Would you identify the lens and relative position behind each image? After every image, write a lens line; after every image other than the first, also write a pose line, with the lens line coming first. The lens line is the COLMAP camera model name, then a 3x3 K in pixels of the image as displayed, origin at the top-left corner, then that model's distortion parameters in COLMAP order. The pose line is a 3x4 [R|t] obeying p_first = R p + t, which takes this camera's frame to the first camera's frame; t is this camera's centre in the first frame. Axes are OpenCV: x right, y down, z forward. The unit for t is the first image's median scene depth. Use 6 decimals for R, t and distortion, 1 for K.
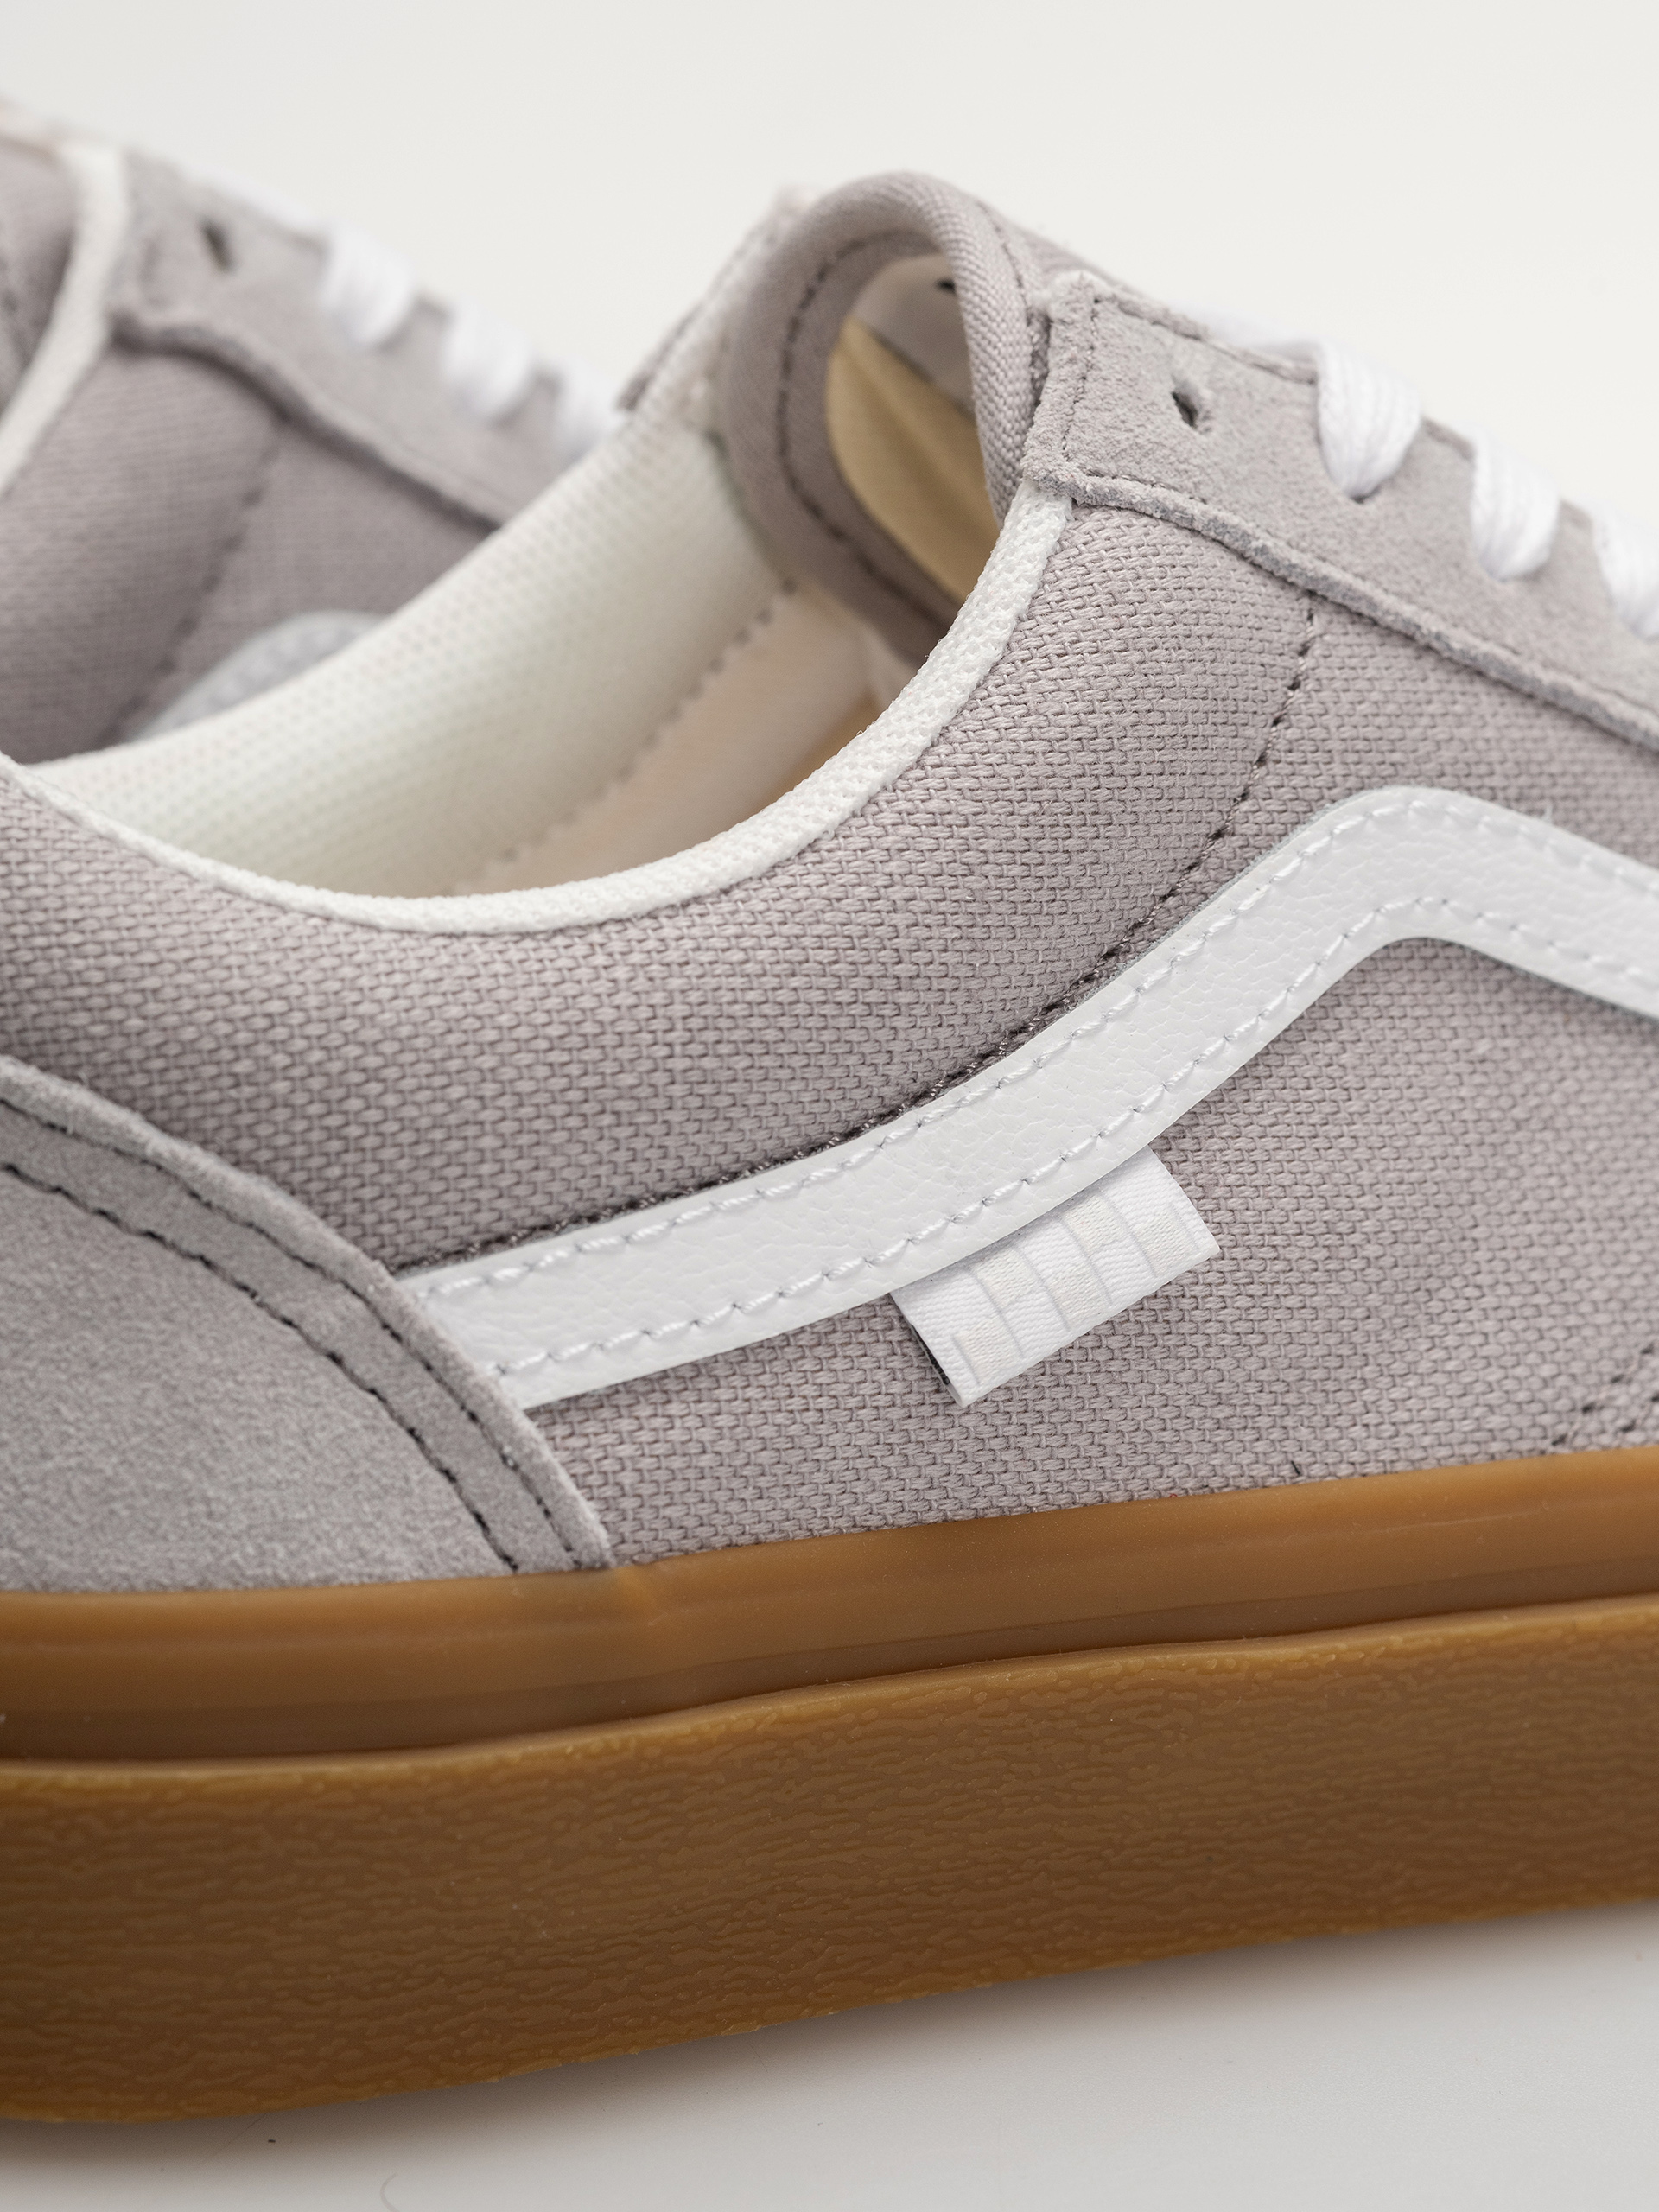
lens RADIAL K [[7216.1, 0, 820.3], [0, 7216.1, 1105.7], [0, 0, 1]] dist [0.120693, 0.000000]
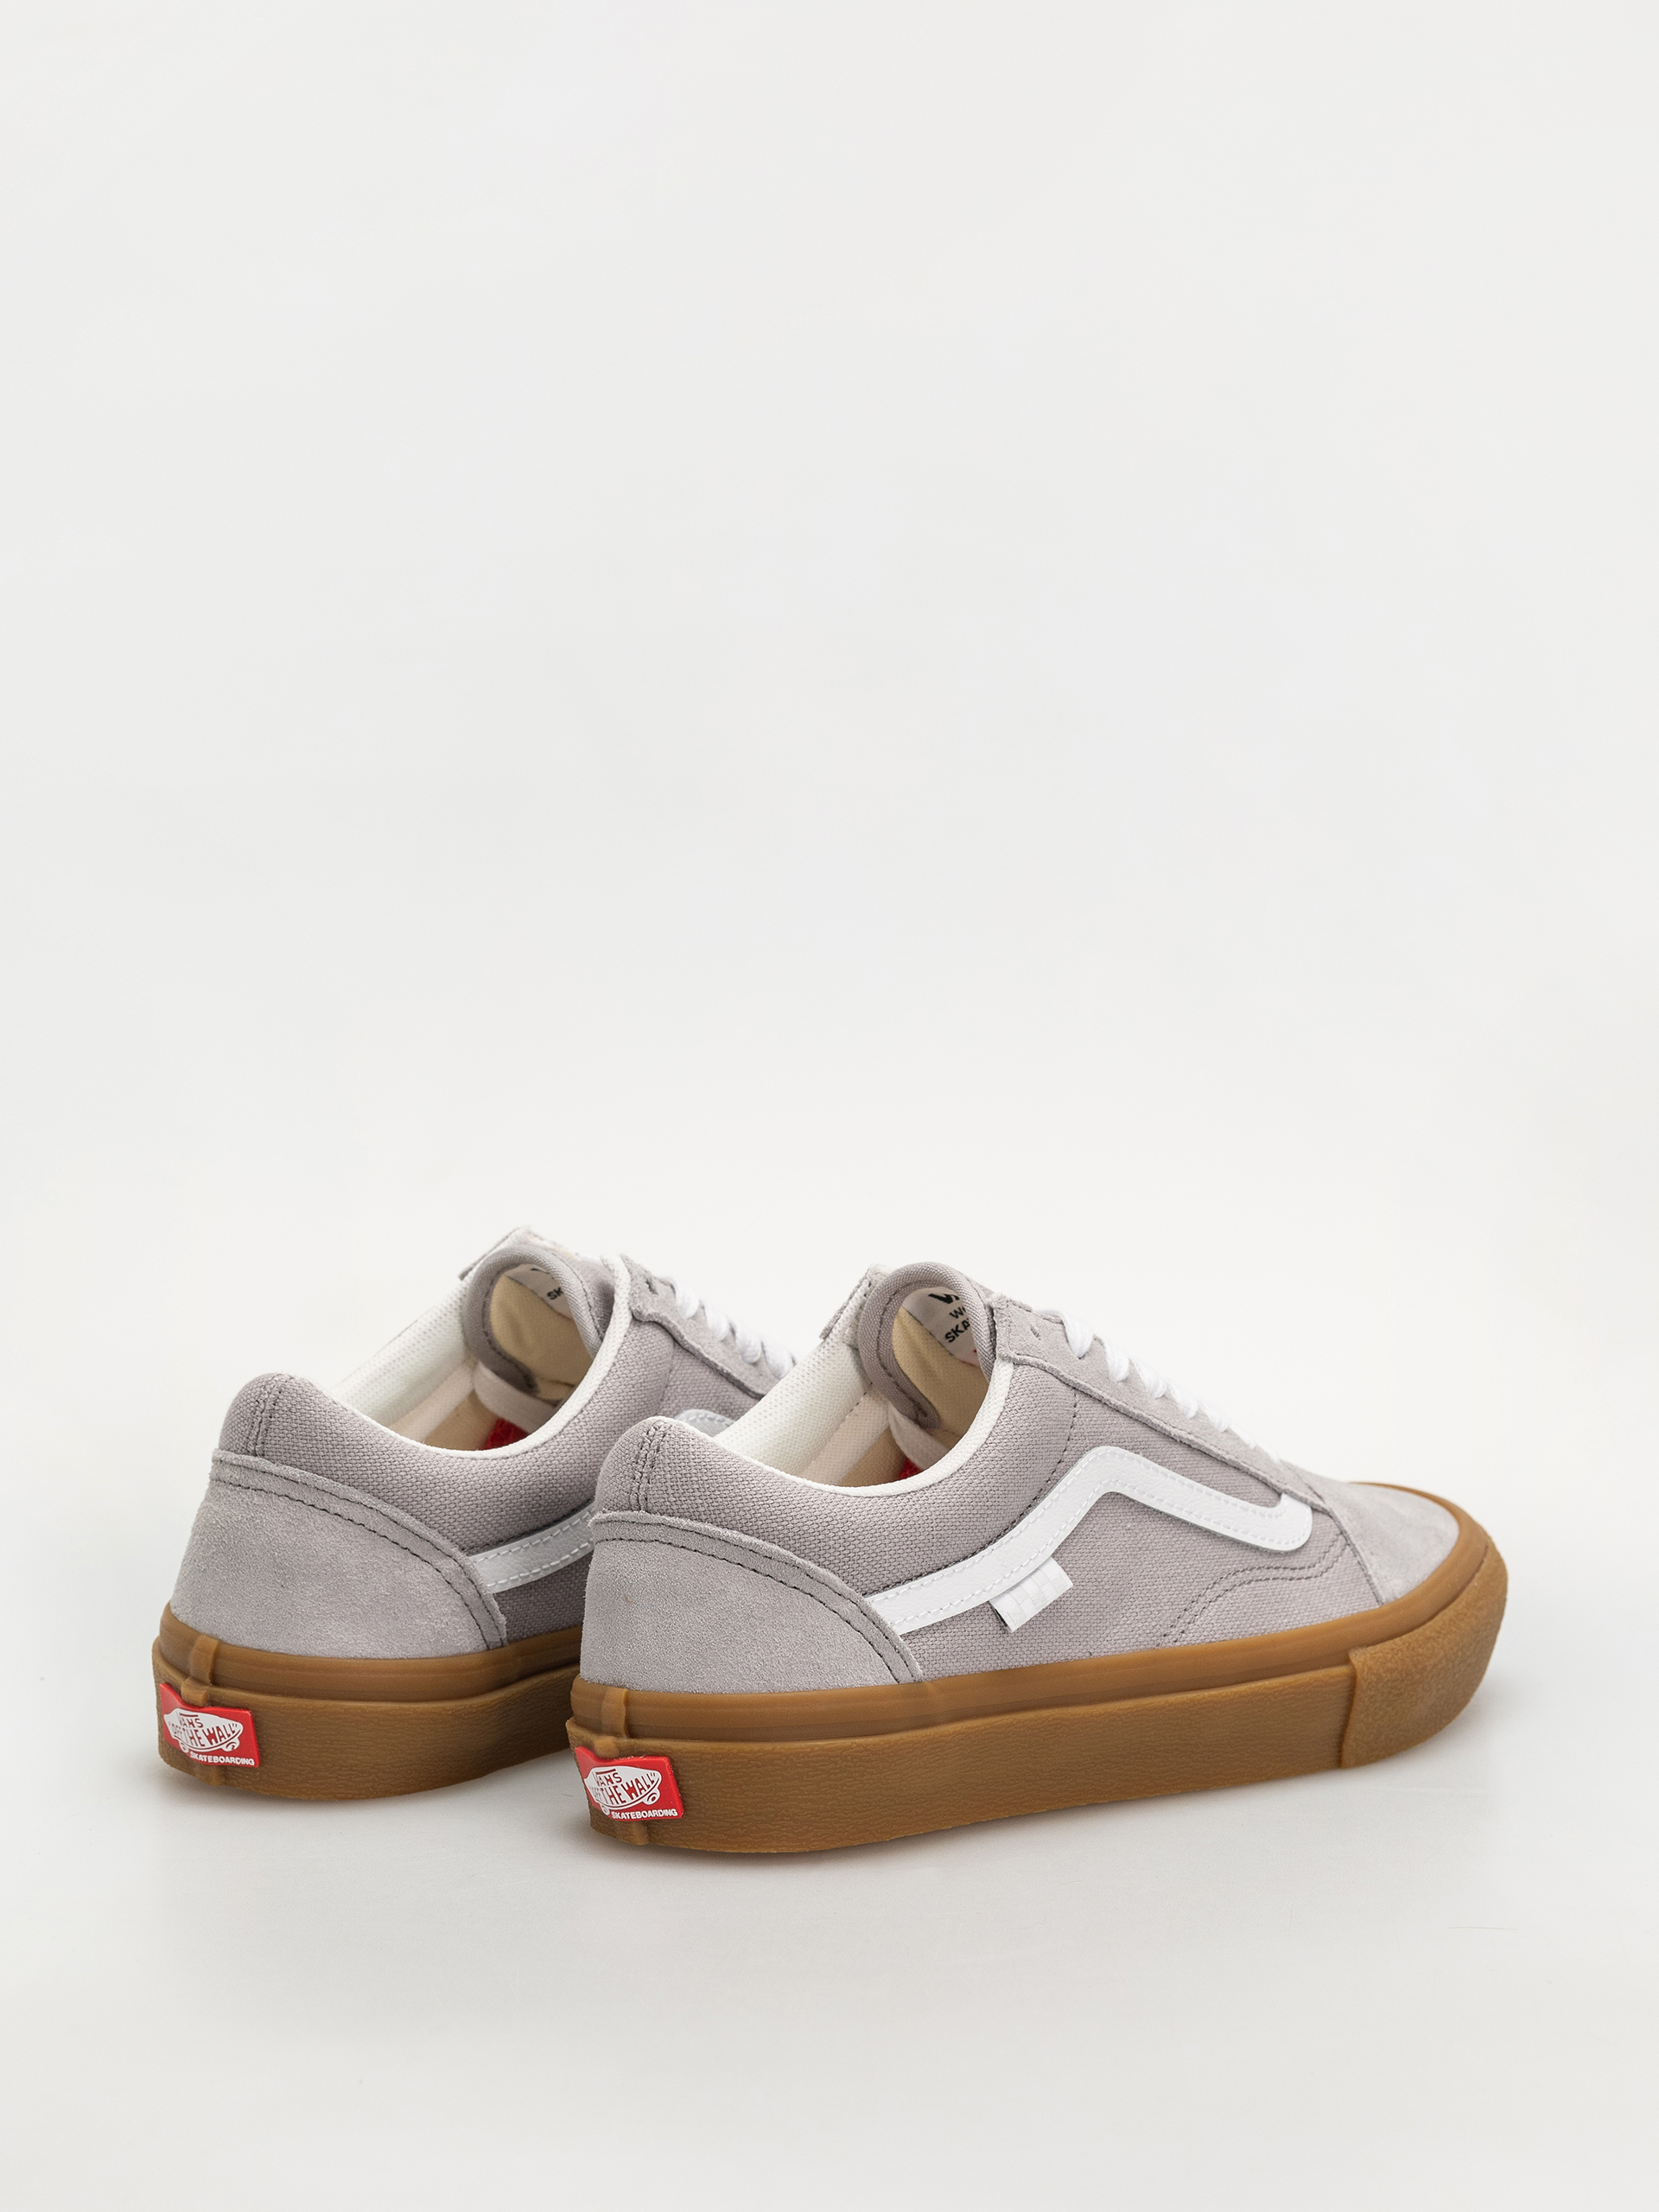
lens RADIAL K [[7216.1, 0, 830.5], [0, 7216.1, 1108.4], [0, 0, 1]] dist [0.120693, 0.000000]
pose [[0.968724, -0.026998, 0.246668, -0.865092], [0.053967, 0.993192, -0.103236, 0.138526], [-0.242201, 0.113319, 0.963586, -2.199394]]
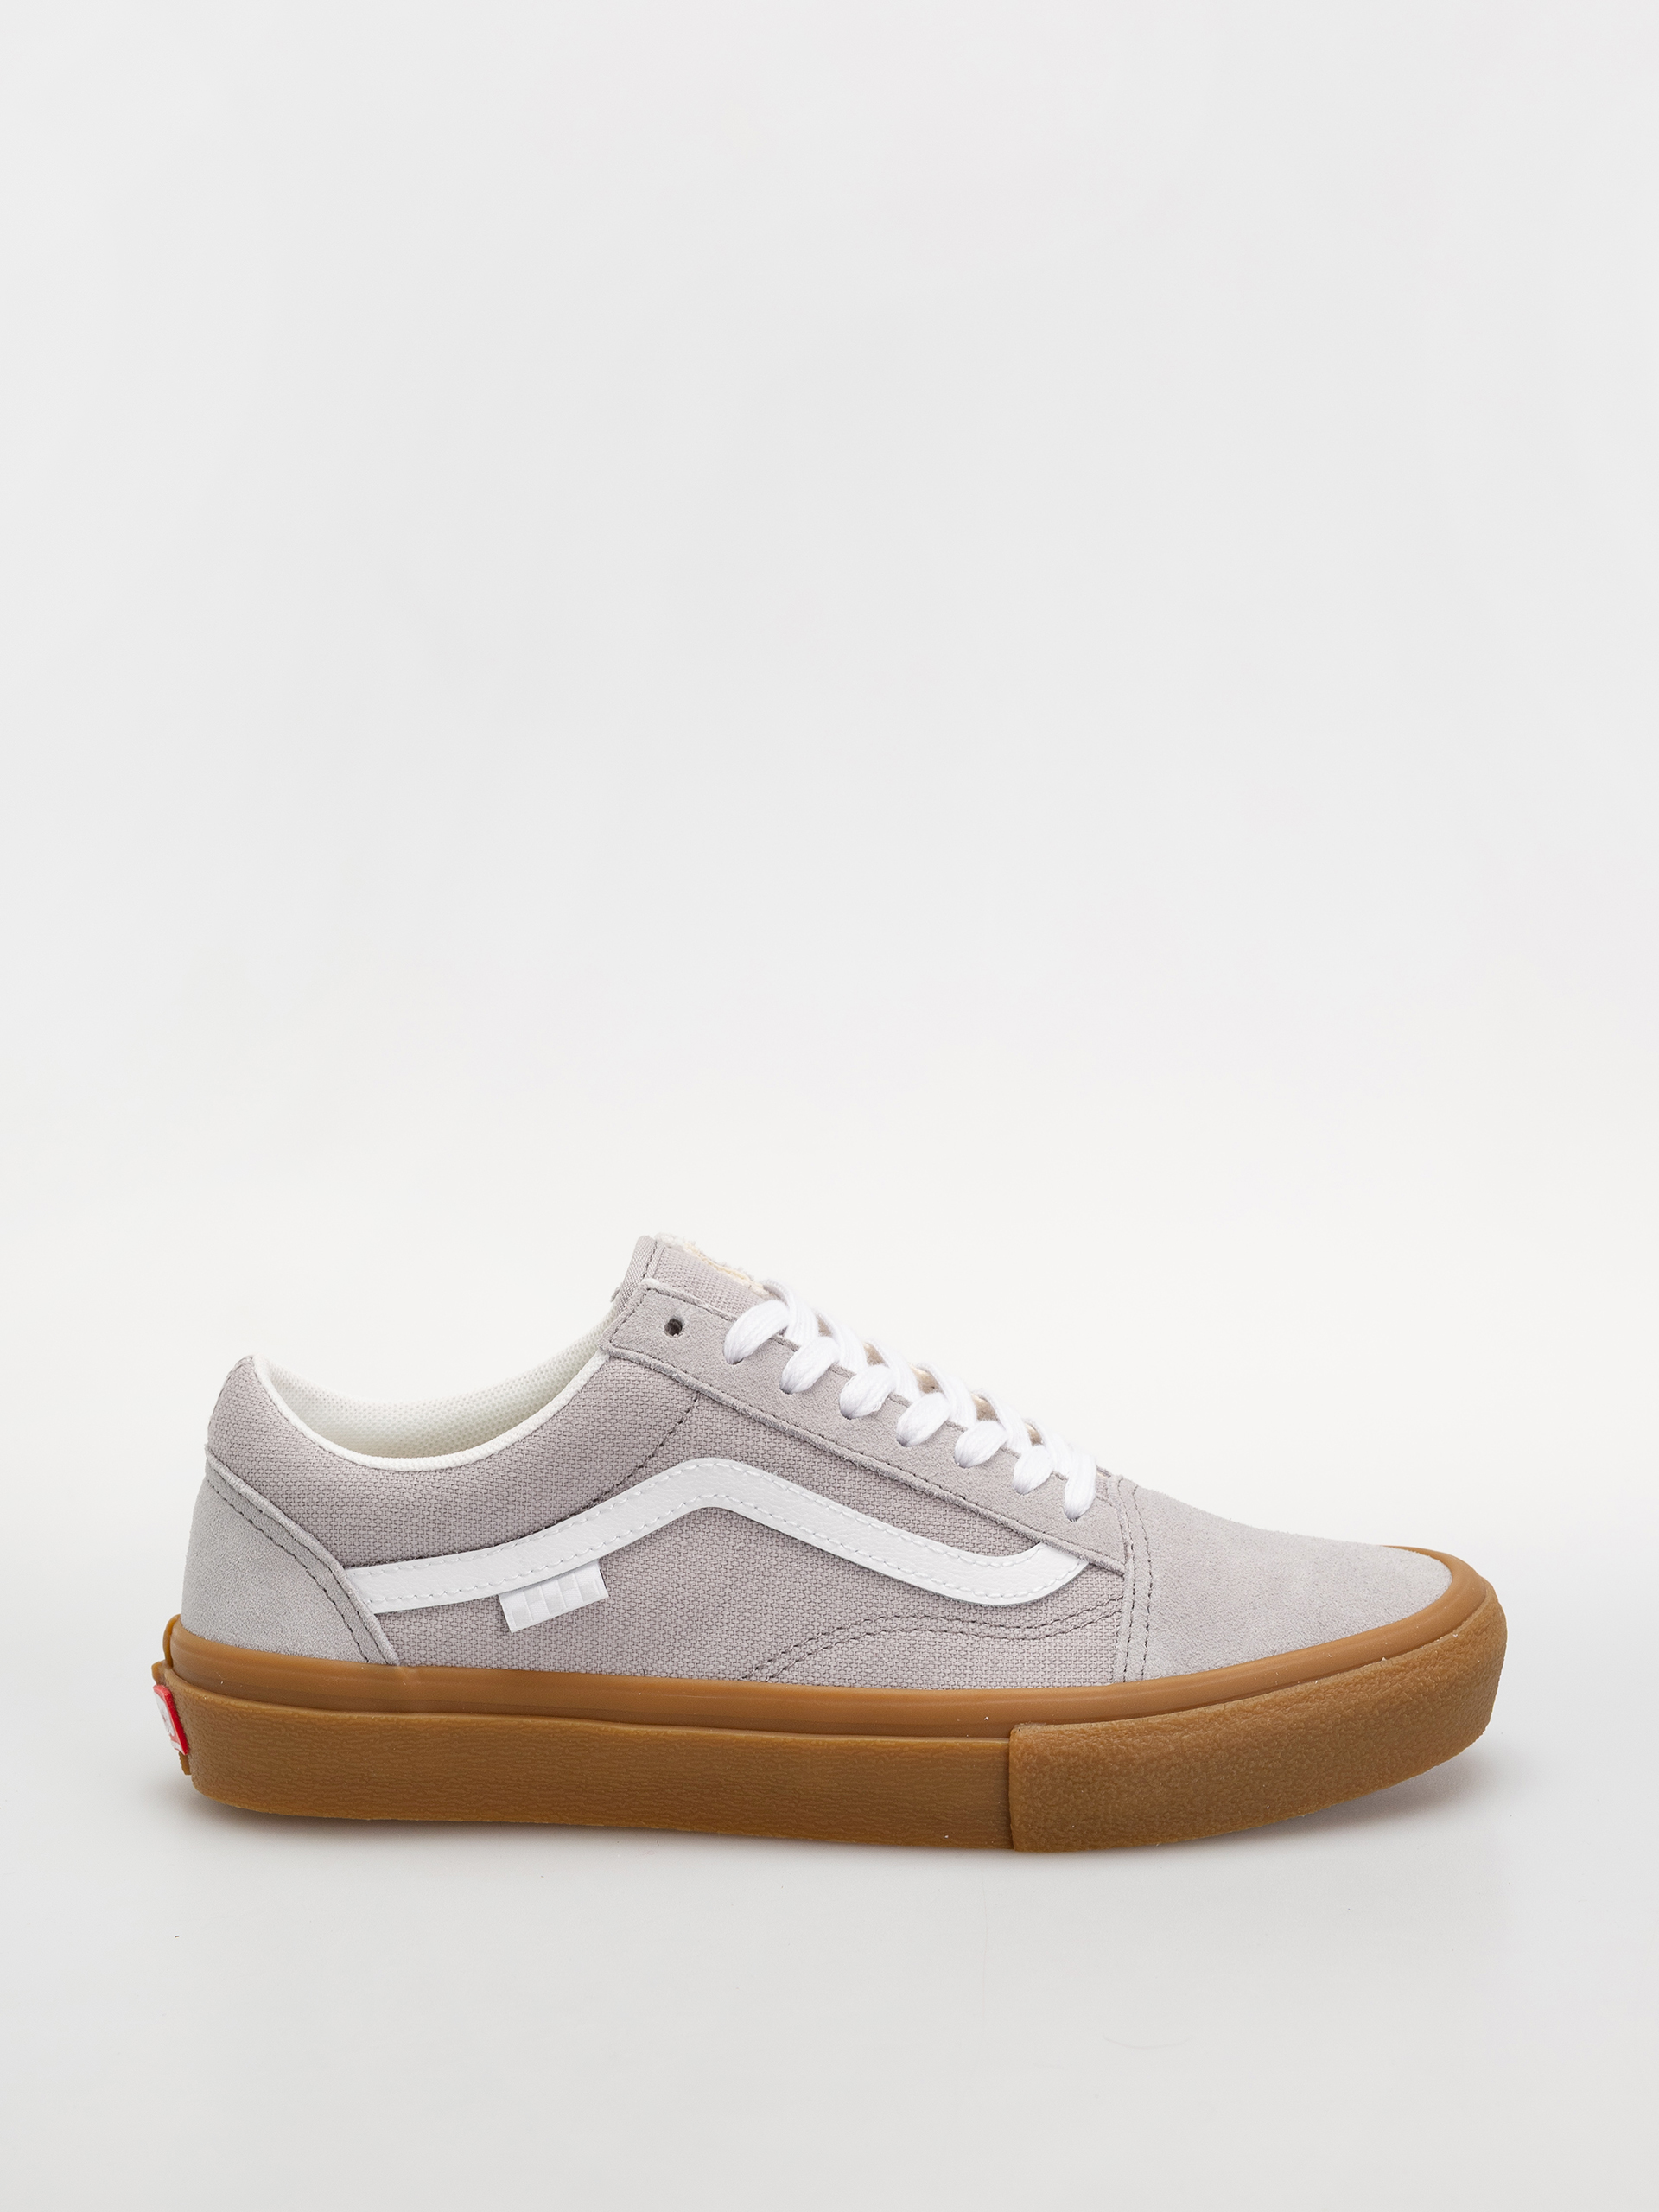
lens RADIAL K [[7216.1, 0, 844.6], [0, 7216.1, 1114.0], [0, 0, 1]] dist [0.120693, 0.000000]
pose [[0.848953, 0.094157, -0.520013, 1.757758], [-0.119014, 0.992786, -0.014538, -0.155299], [0.514893, 0.074231, 0.854034, -1.654542]]
